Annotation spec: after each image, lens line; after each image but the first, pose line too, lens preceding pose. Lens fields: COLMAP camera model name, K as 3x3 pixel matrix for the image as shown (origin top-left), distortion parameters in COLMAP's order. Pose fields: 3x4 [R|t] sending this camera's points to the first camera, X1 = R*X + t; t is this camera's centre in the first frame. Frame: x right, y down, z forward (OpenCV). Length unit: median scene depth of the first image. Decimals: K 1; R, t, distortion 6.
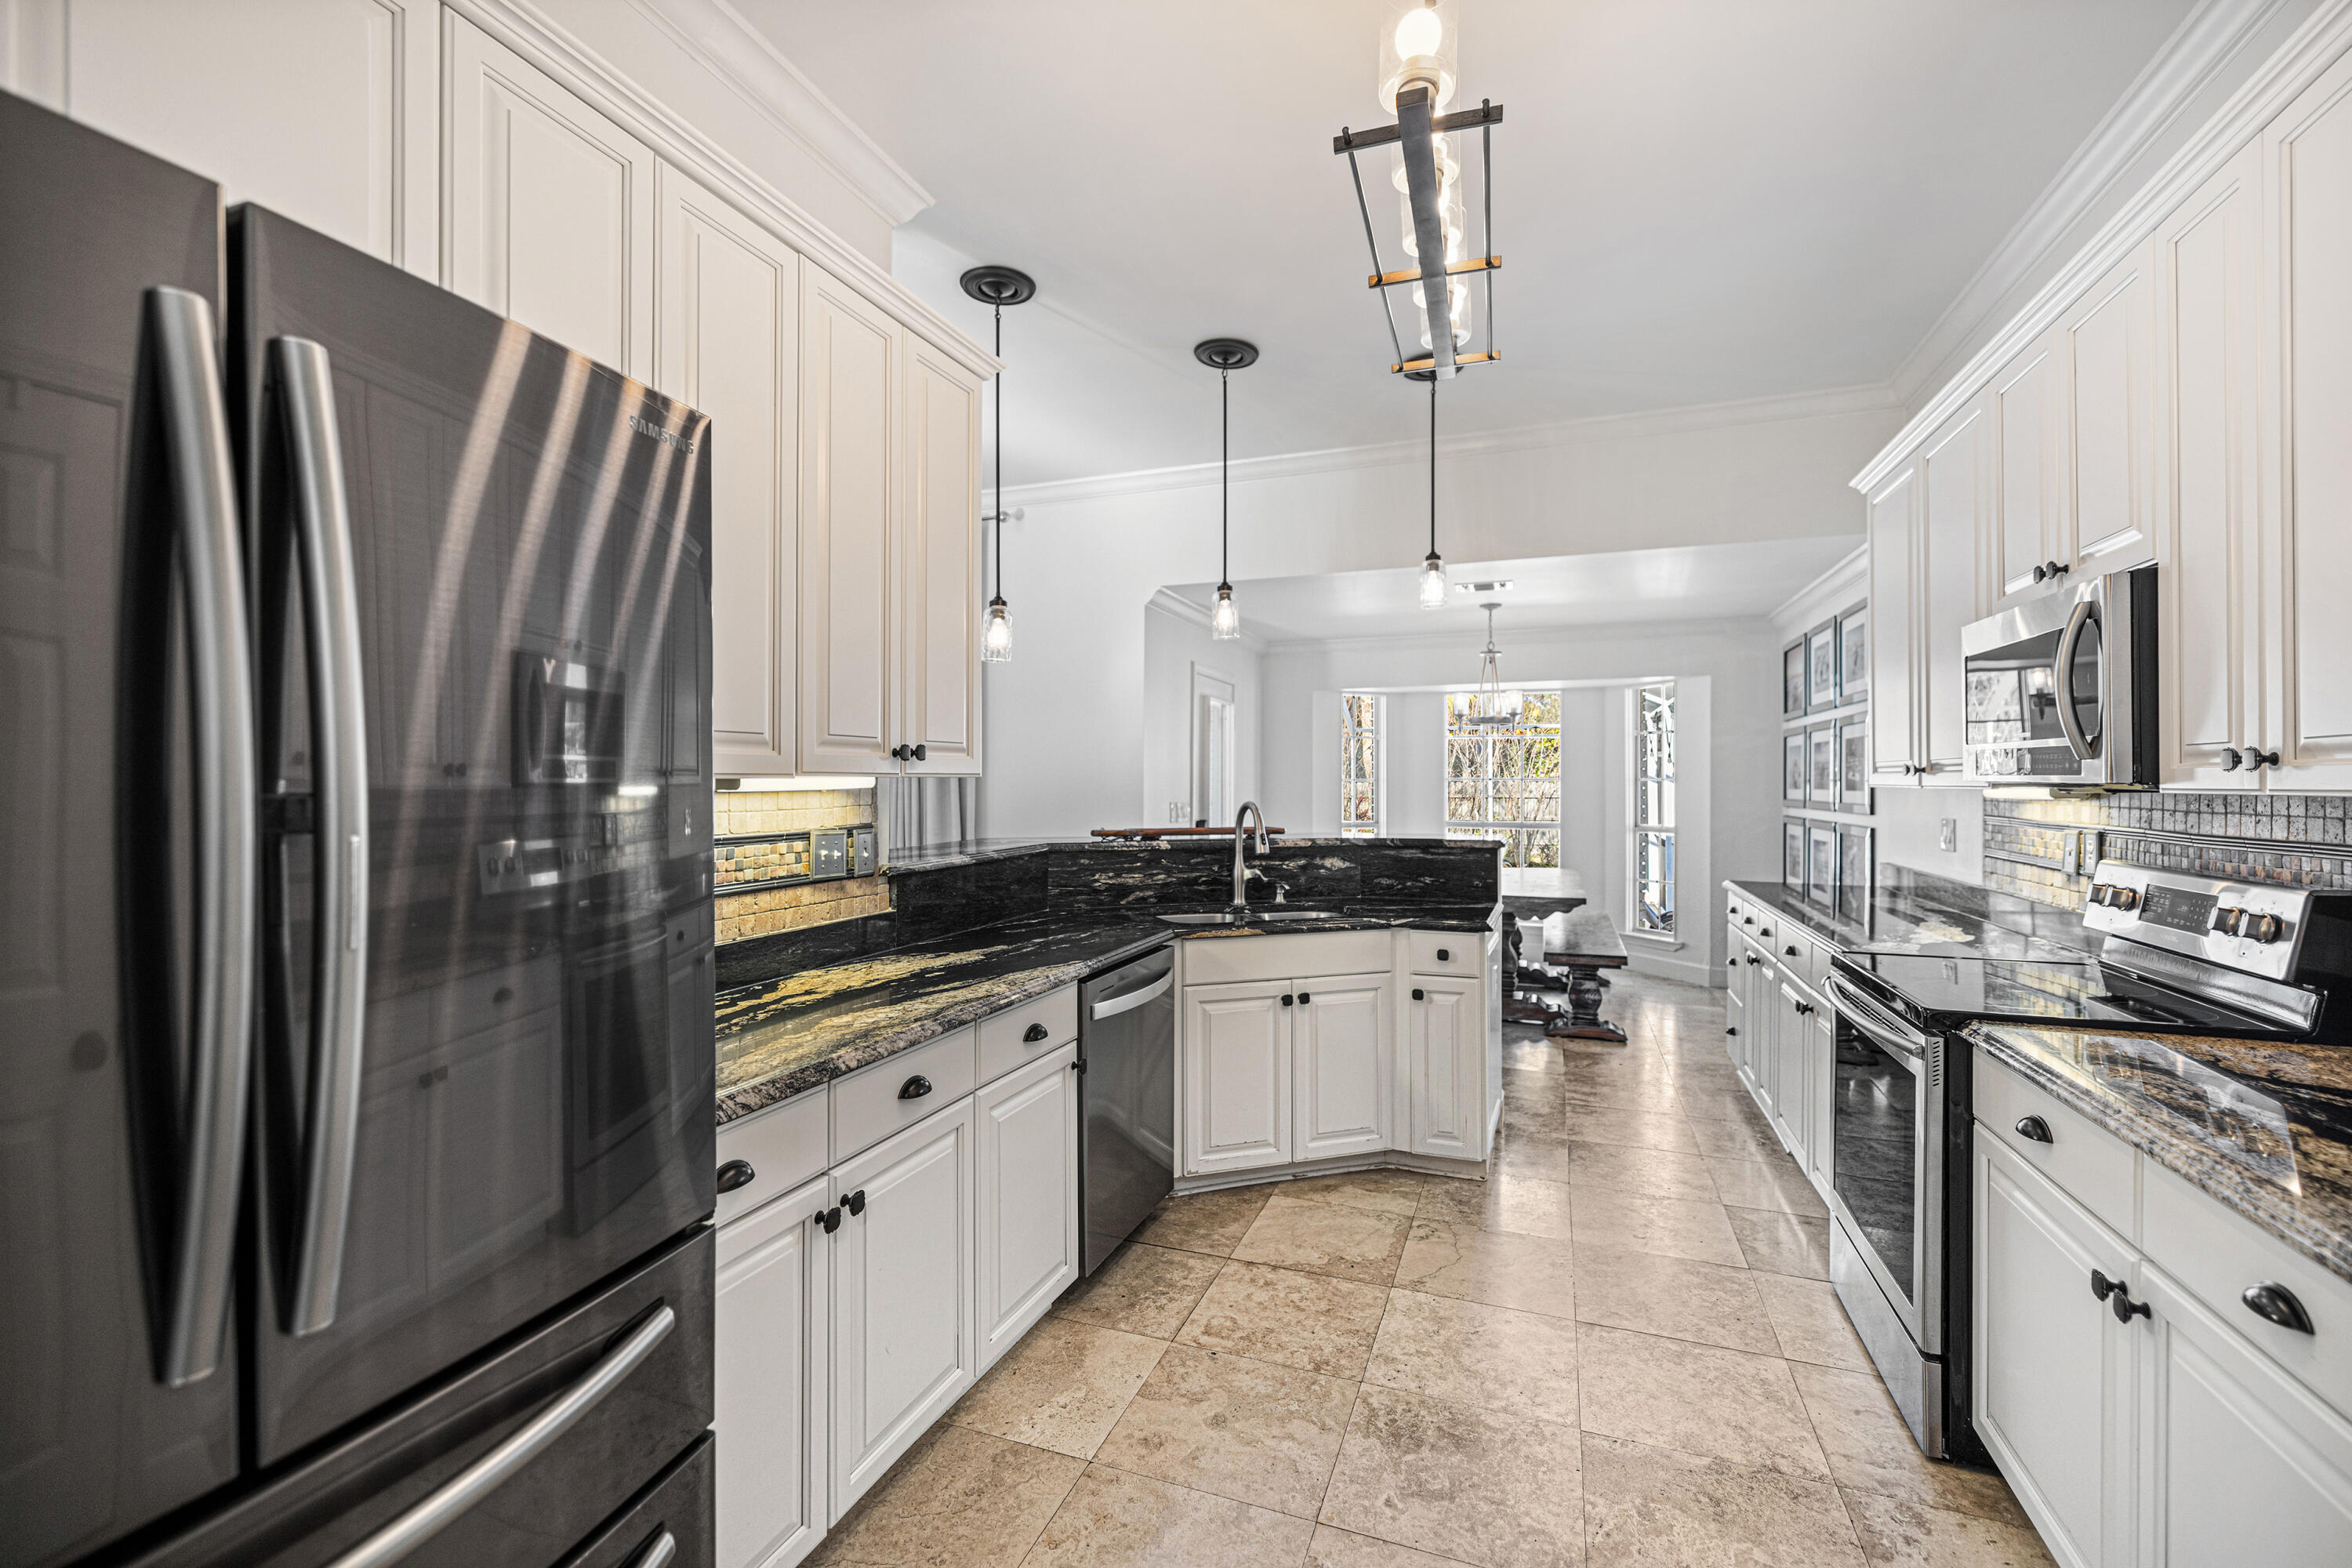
lens RADIAL K [[987.4, 0, 1176.5], [0, 987.4, 786.3], [0, 0, 1]] dist [-0.000291, -0.000011]
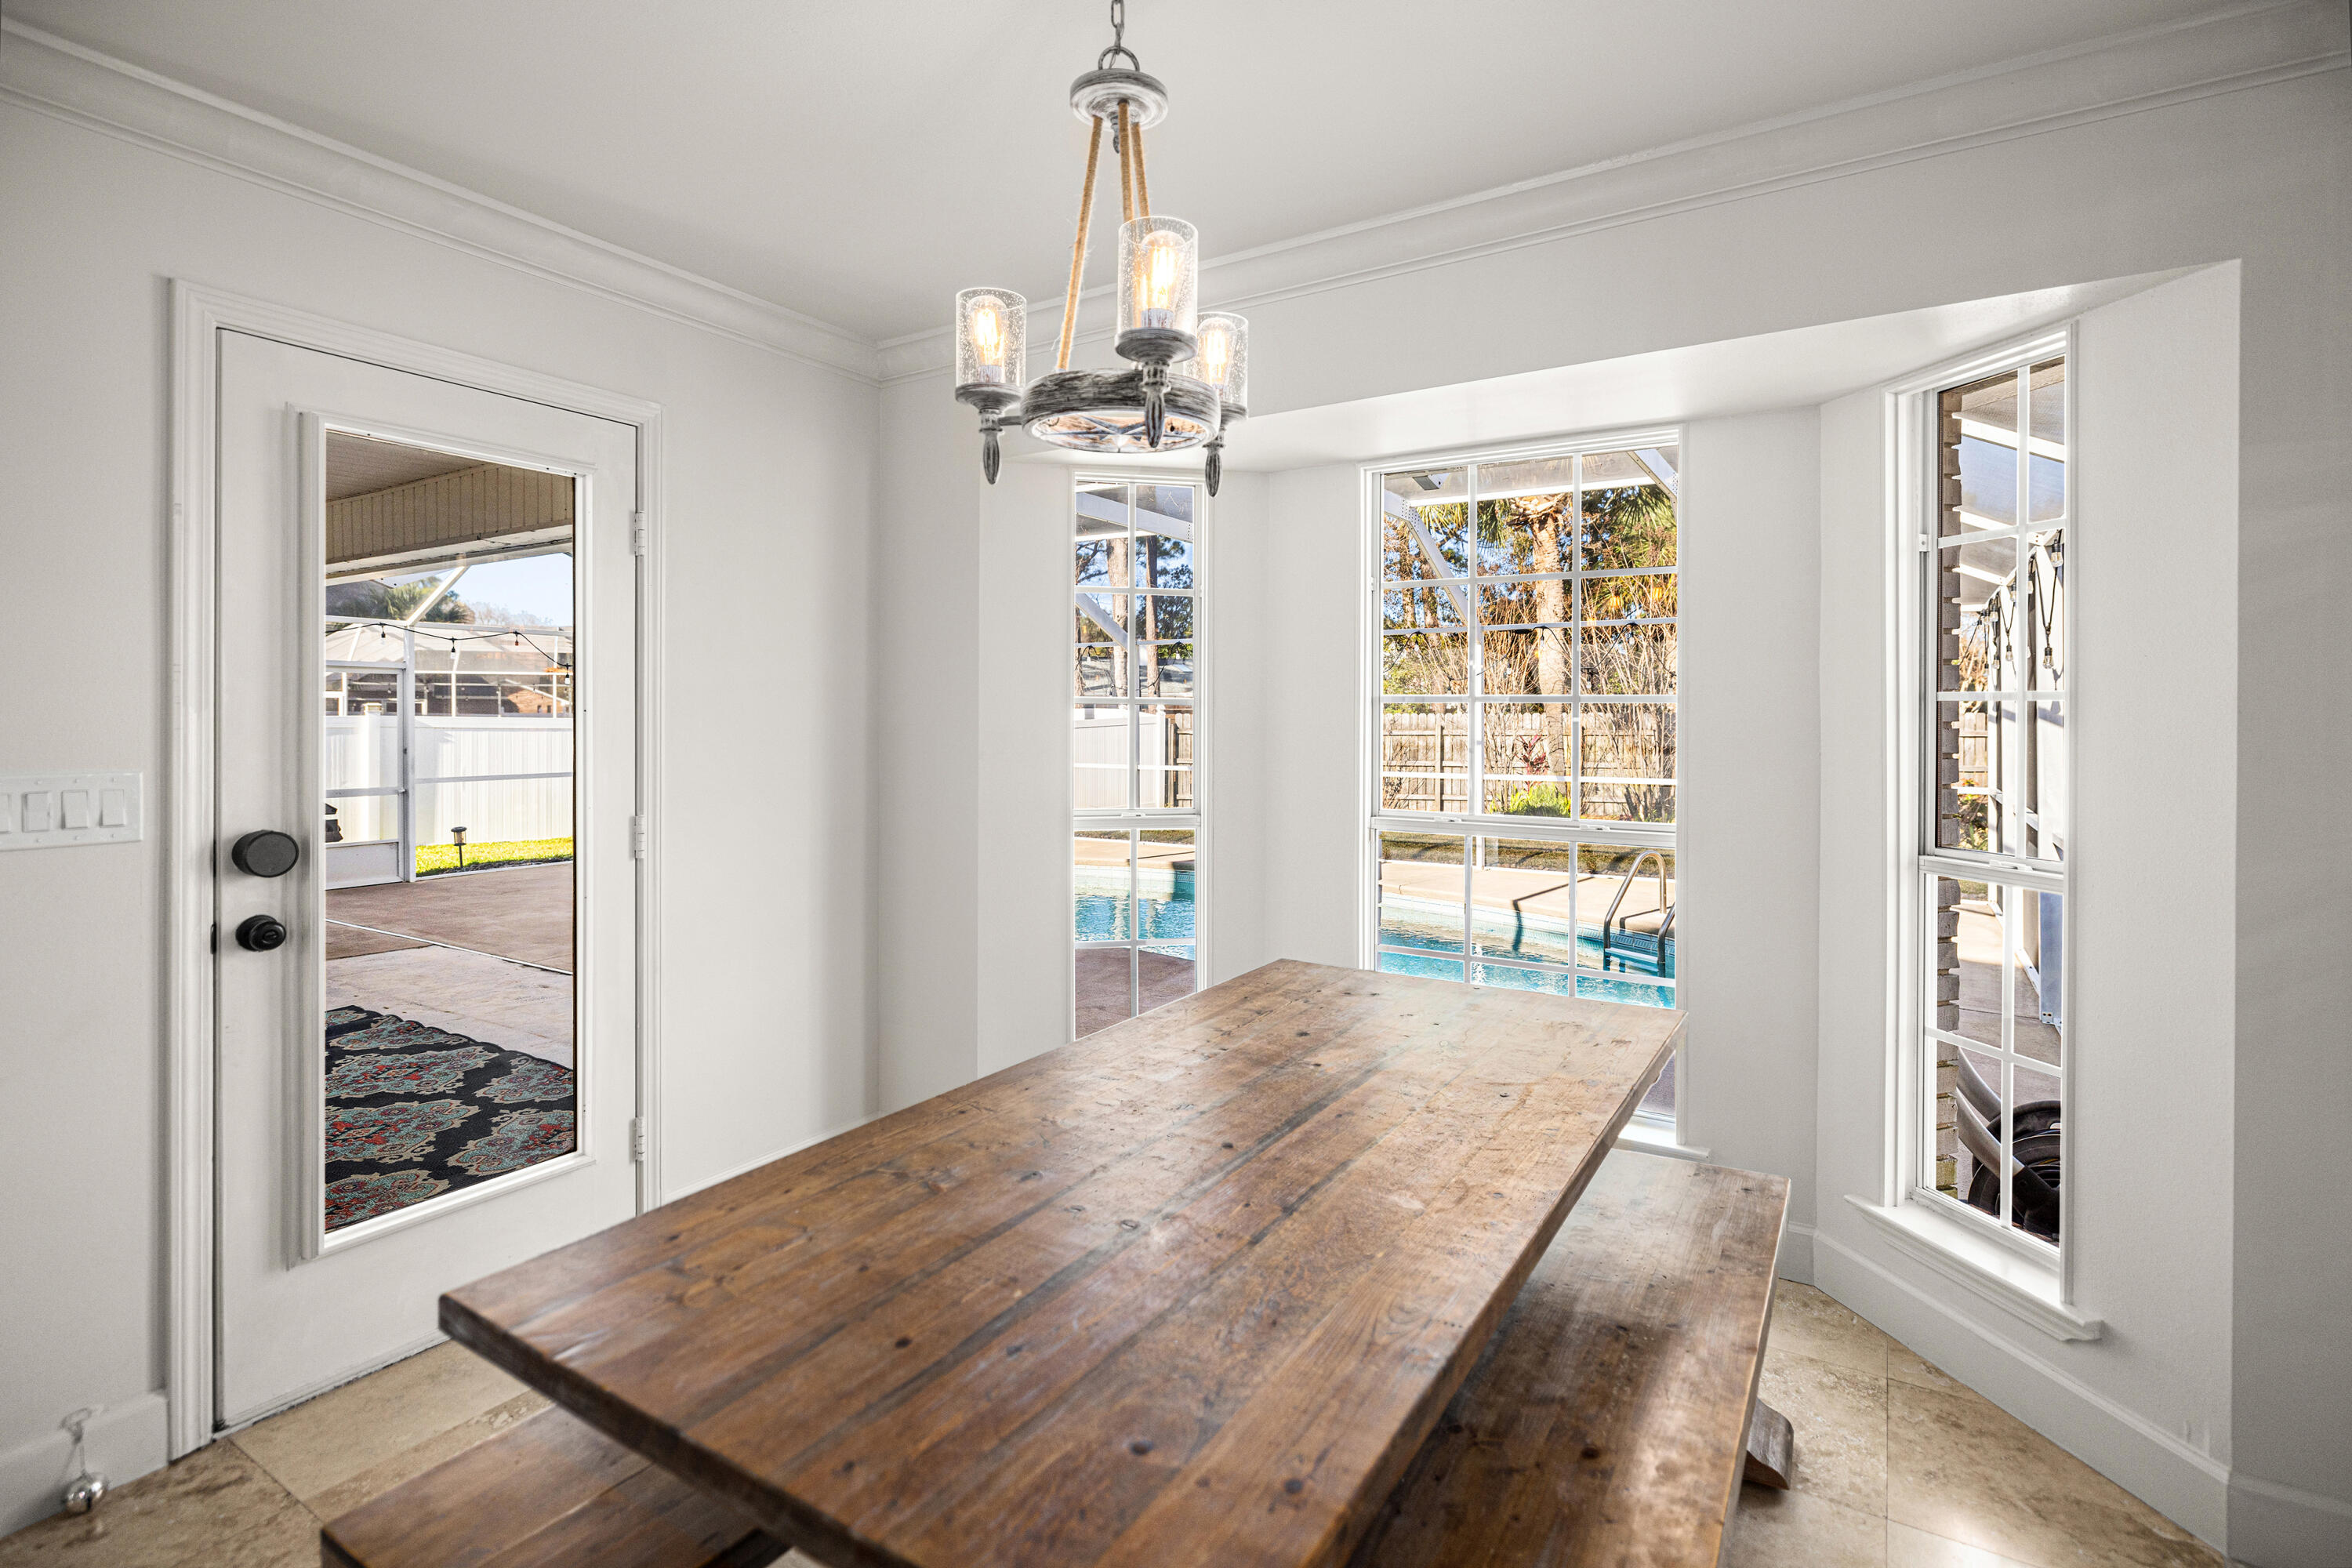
lens RADIAL K [[1130.9, 0, 1175.6], [0, 1130.9, 769.3], [0, 0, 1]] dist [0.002298, 0.000367]
pose [[0.980434, 0.006112, -0.196755, 0.332157], [-0.005523, 0.999978, 0.003543, 0.014387], [0.196772, -0.002387, 0.980446, 0.662182]]
